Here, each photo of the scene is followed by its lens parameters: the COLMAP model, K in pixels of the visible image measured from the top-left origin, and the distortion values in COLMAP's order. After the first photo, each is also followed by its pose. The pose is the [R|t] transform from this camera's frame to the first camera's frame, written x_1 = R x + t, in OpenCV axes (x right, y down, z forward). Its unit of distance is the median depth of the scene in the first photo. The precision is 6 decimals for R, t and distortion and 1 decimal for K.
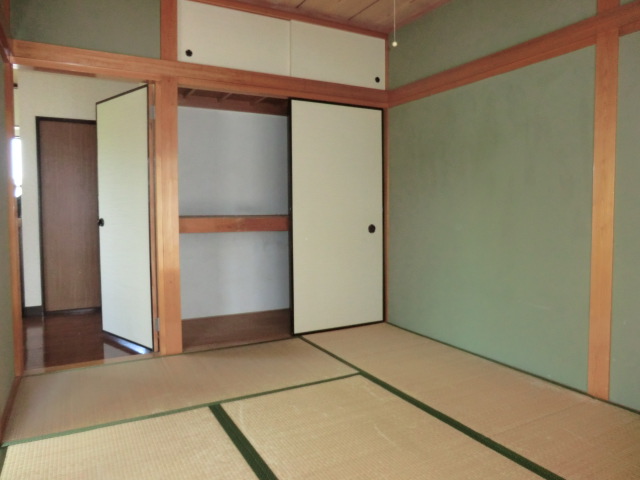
lens RADIAL K [[458.3, 0, 324.0], [0, 458.3, 233.4], [0, 0, 1]] dist [-0.100541, 0.083860]
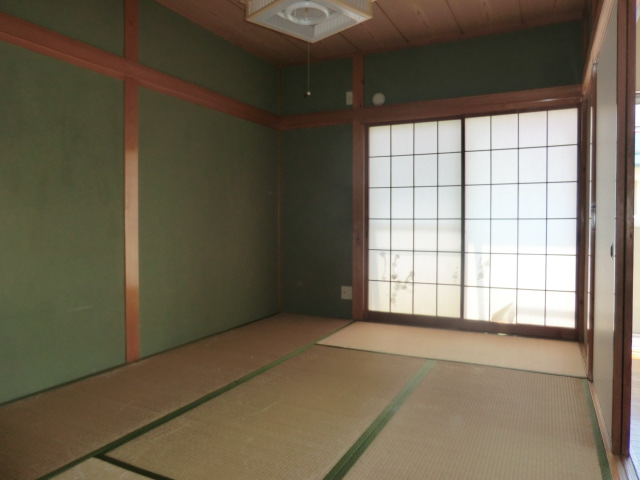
lens RADIAL K [[458.3, 0, 324.0], [0, 458.3, 233.4], [0, 0, 1]] dist [-0.100541, 0.083860]
pose [[-0.573237, -0.016941, 0.819214, -0.745835], [0.044765, 0.997646, 0.051955, -0.035871], [-0.818166, 0.066455, -0.571129, 1.280775]]
